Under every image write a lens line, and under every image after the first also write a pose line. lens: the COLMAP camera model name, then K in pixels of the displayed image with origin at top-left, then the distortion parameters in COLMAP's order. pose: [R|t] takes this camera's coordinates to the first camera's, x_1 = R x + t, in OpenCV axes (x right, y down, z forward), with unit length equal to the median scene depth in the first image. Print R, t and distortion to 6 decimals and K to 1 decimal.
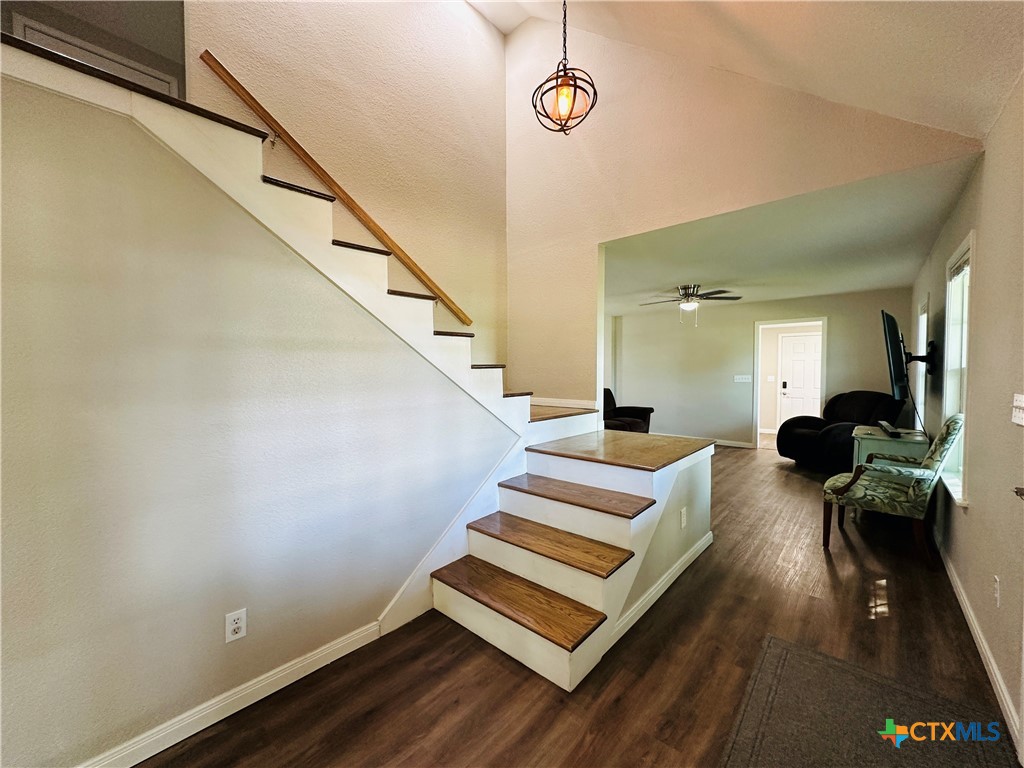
lens RADIAL K [[411.2, 0, 511.7], [0, 411.2, 381.7], [0, 0, 1]] dist [-0.002251, 0.000358]
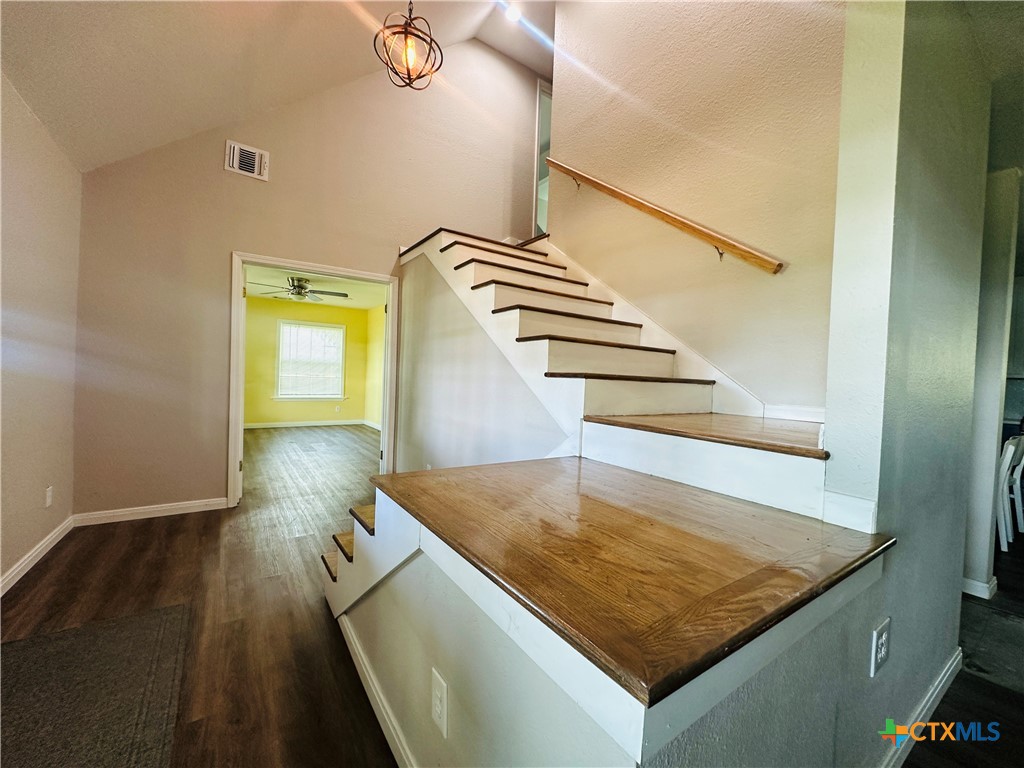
lens RADIAL K [[411.2, 0, 511.4], [0, 411.2, 387.4], [0, 0, 1]] dist [-0.002251, 0.000358]
pose [[-0.245077, 0.020217, -0.969293, 1.038989], [-0.069126, 0.996874, 0.038270, 0.044899], [0.967036, 0.076382, -0.242913, 1.565724]]
